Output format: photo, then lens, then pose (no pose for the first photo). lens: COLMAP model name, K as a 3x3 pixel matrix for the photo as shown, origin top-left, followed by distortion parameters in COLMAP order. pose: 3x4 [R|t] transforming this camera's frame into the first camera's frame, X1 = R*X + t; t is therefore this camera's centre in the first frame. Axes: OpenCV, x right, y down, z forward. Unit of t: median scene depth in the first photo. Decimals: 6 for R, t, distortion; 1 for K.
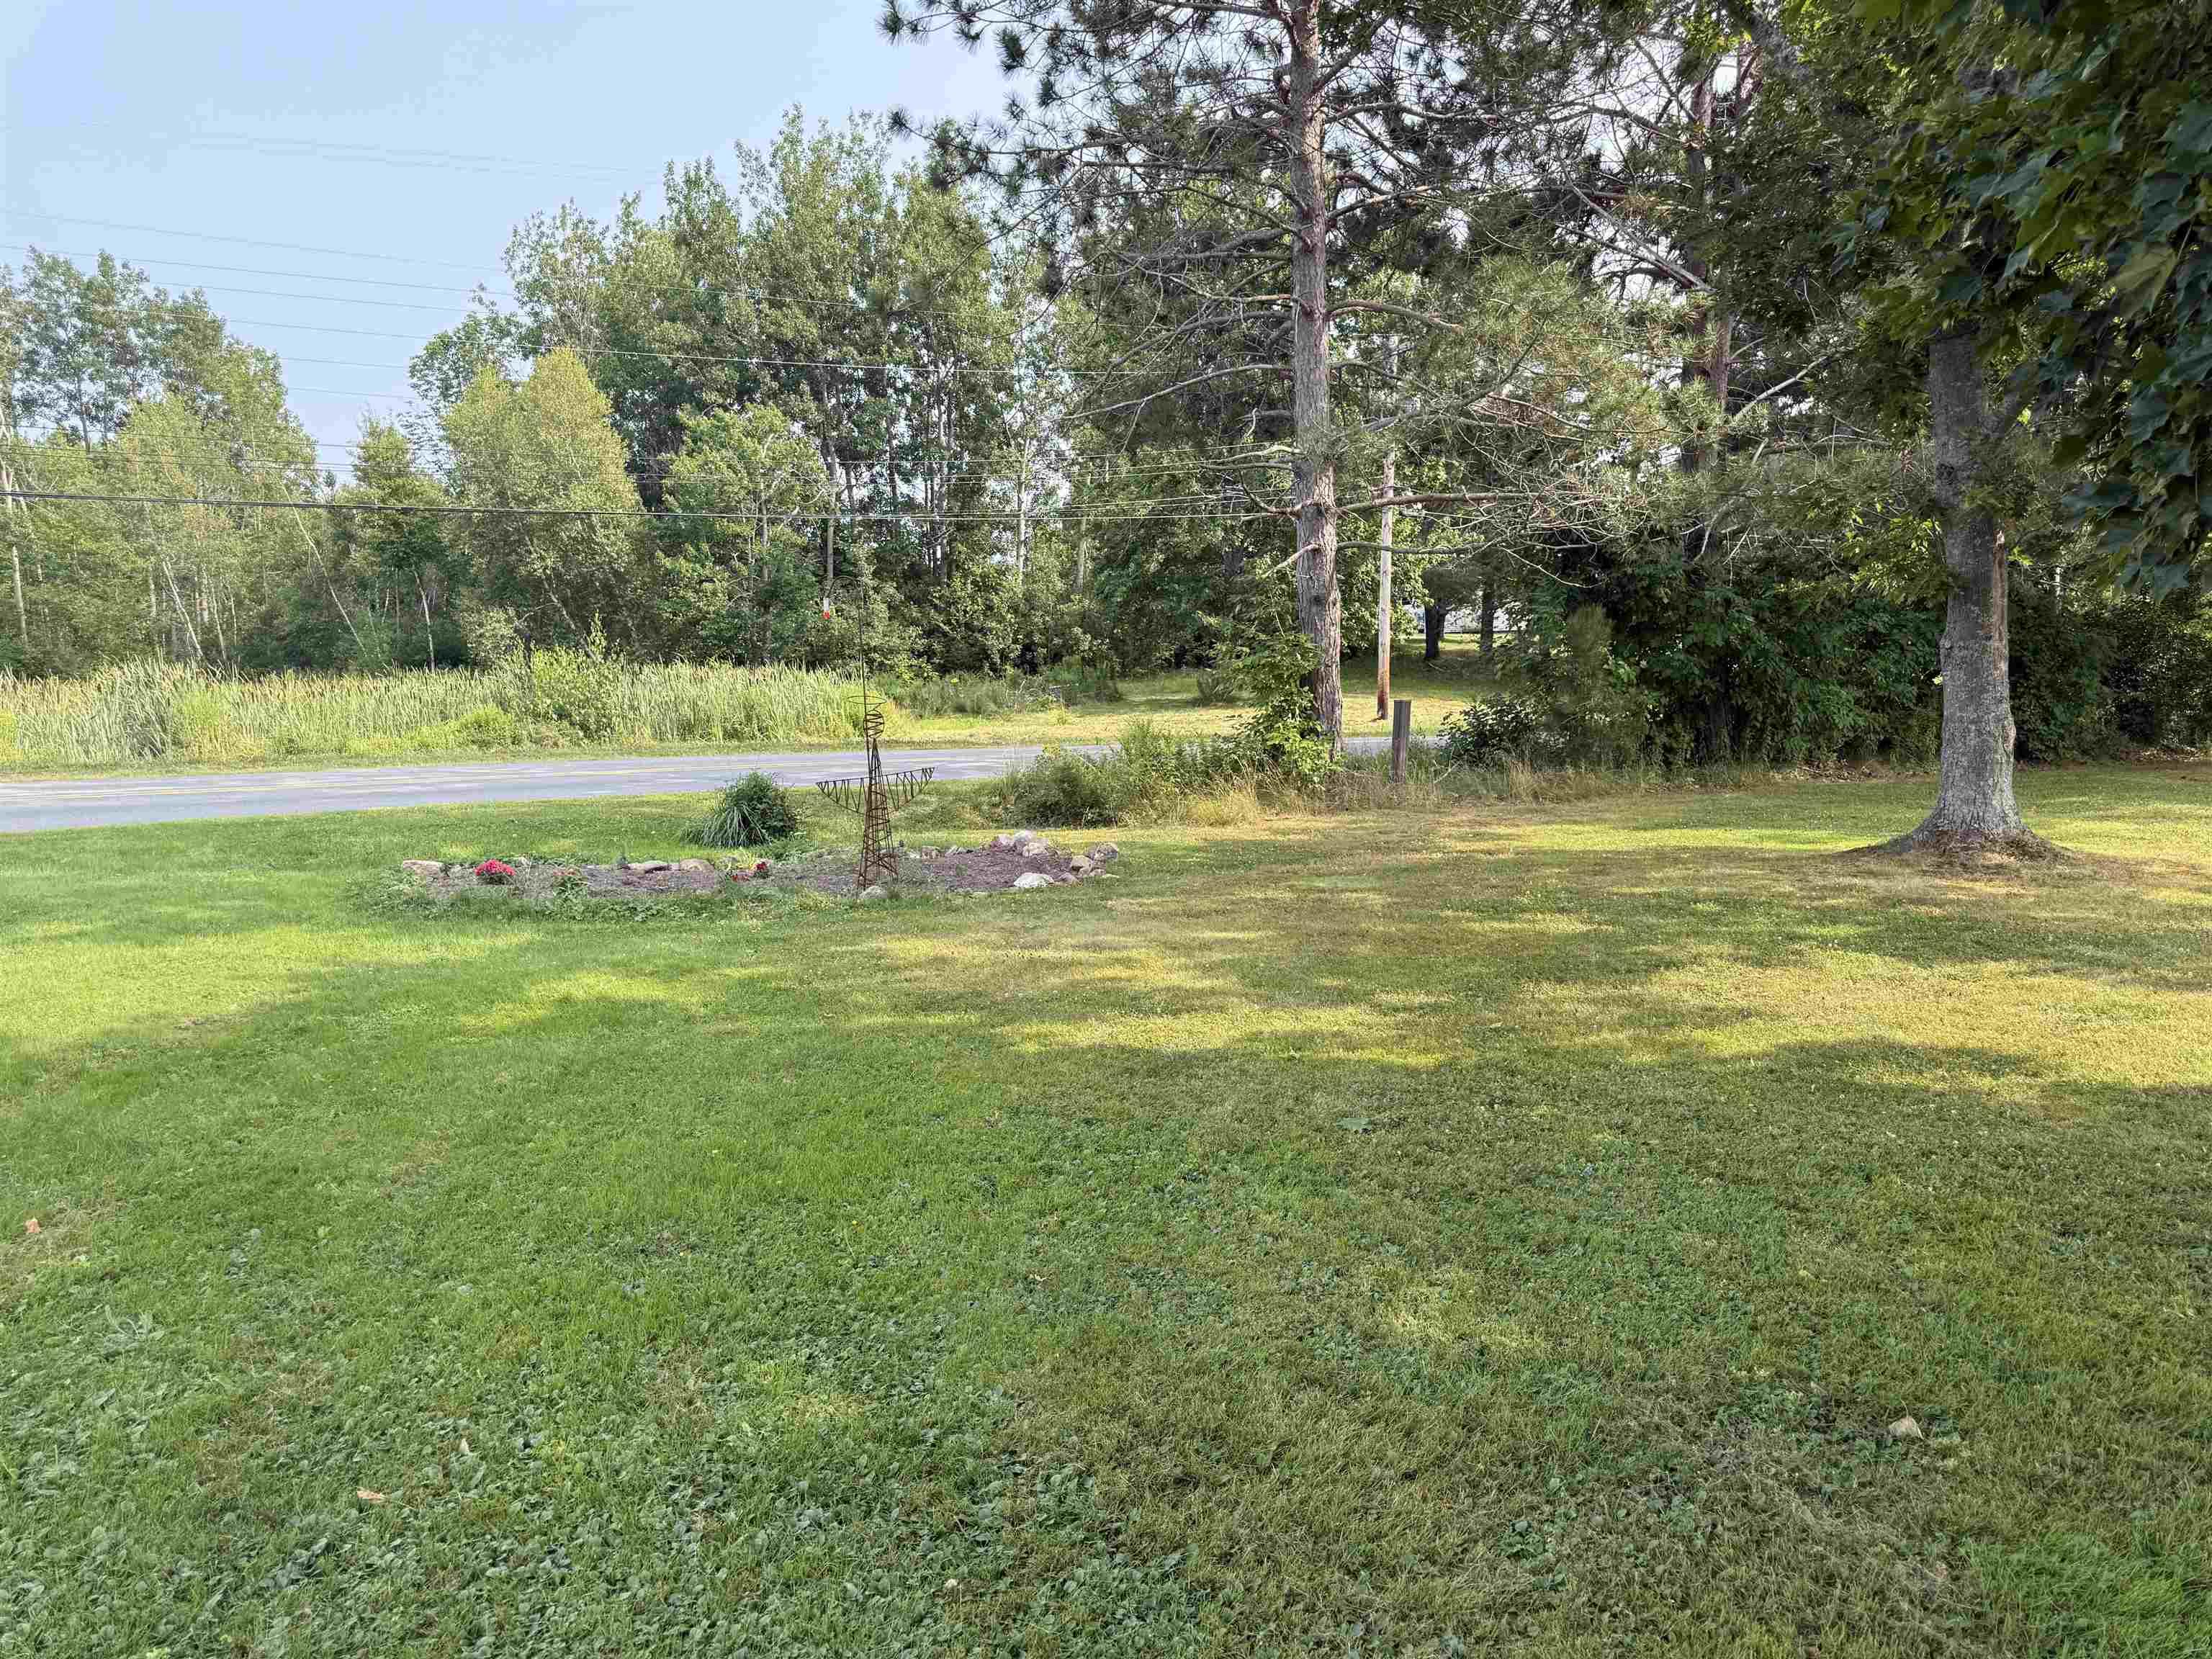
lens RADIAL K [[1525.3, 0, 1106.1], [0, 1525.3, 872.7], [0, 0, 1]] dist [0.082340, -0.110560]
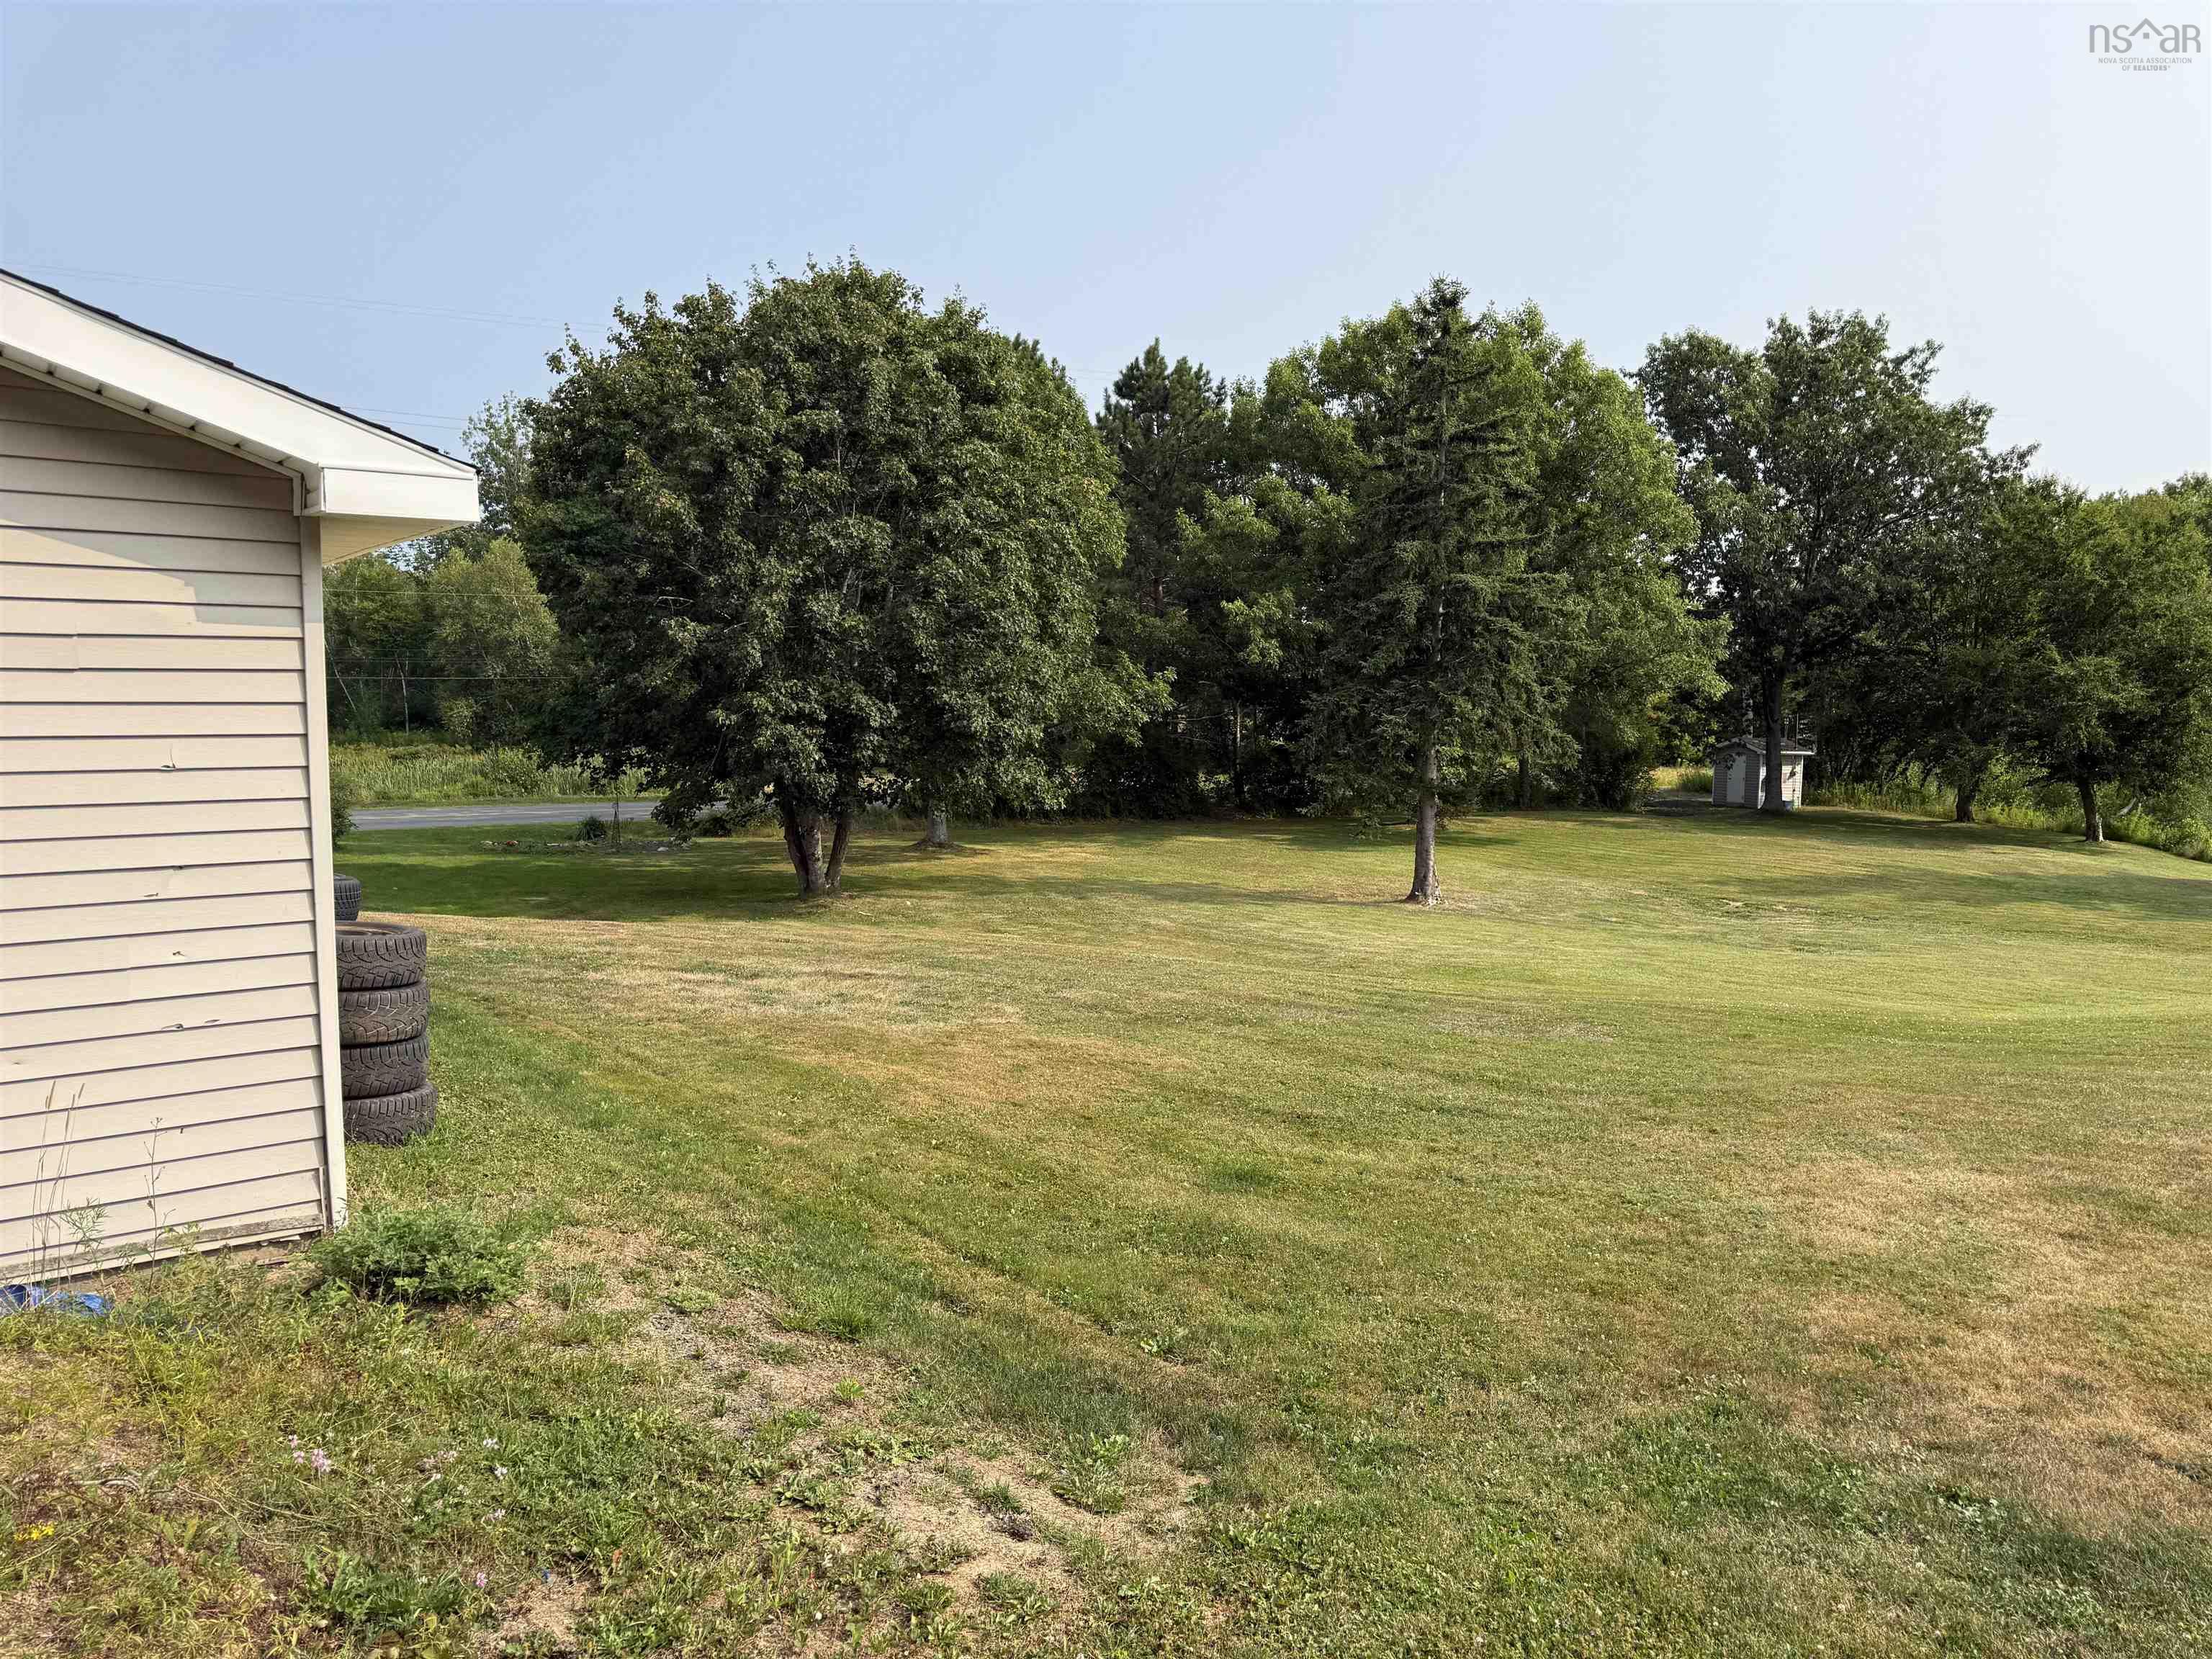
lens RADIAL K [[1541.5, 0, 1111.7], [0, 1541.5, 842.1], [0, 0, 1]] dist [0.131622, -0.152959]
pose [[0.998974, 0.006740, 0.044793, 0.430918], [-0.005435, 0.999559, -0.029191, 0.045525], [-0.044970, 0.028918, 0.998570, -1.371387]]
